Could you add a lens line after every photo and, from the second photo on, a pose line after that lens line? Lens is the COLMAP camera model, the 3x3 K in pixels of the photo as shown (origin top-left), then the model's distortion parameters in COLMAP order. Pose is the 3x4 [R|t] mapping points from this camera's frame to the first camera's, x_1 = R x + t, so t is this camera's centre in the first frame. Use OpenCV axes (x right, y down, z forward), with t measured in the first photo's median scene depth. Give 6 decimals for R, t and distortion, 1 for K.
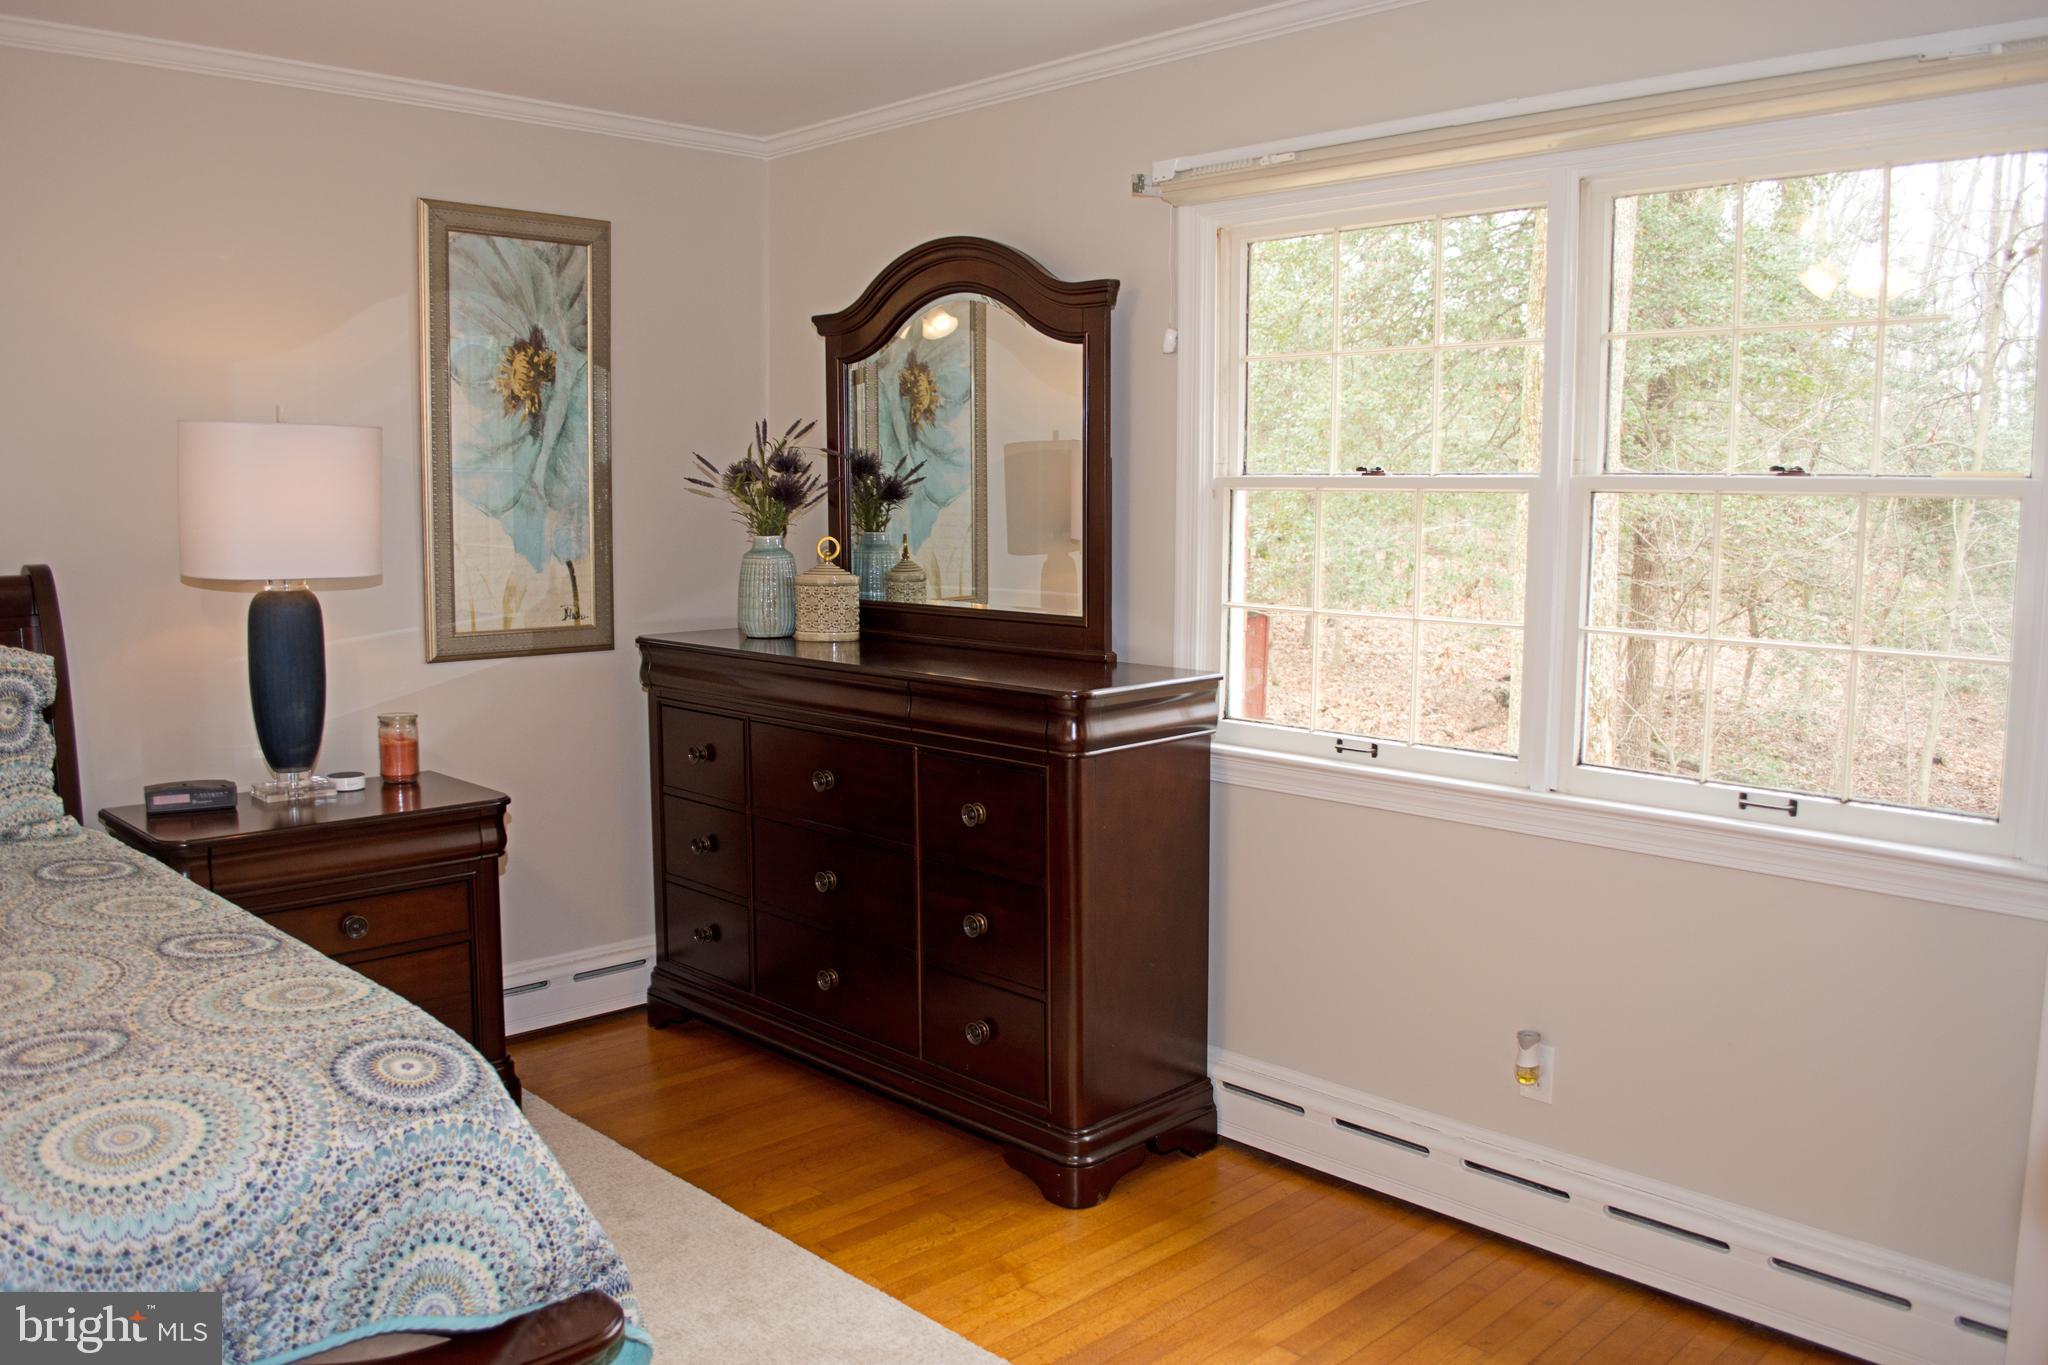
lens RADIAL K [[1628.7, 0, 1023.7], [0, 1628.7, 680.4], [0, 0, 1]] dist [-0.082810, 0.012641]
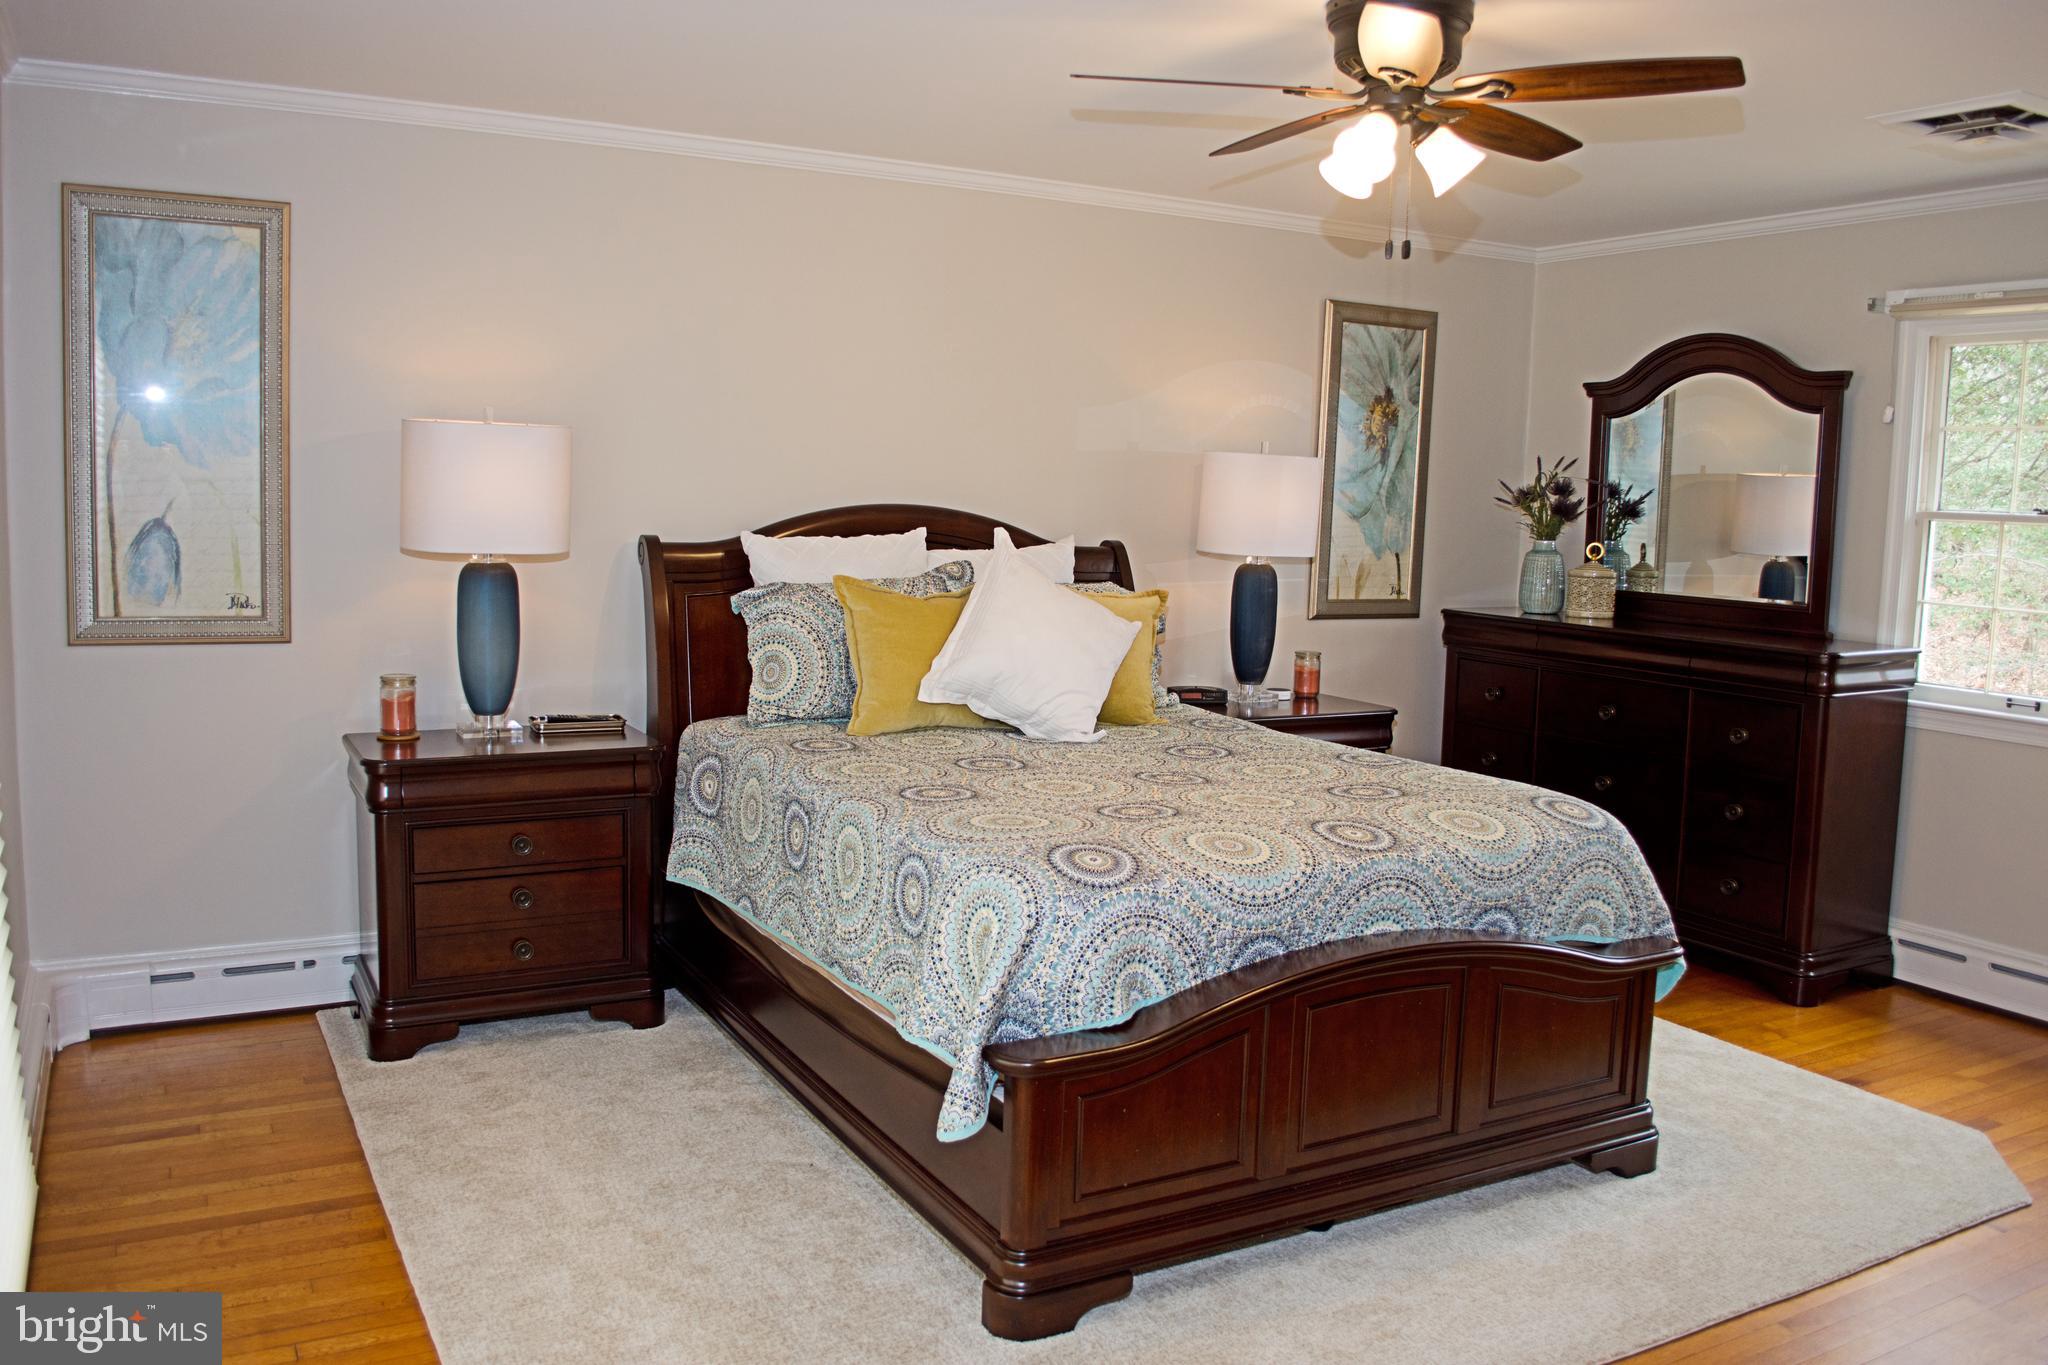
lens RADIAL K [[1628.7, 0, 1024.9], [0, 1628.7, 677.6], [0, 0, 1]] dist [-0.082810, 0.012641]
pose [[0.964331, 0.053708, -0.259192, -0.252024], [-0.054775, 0.998494, 0.003110, 0.054801], [0.258969, 0.011198, 0.965821, -0.507360]]
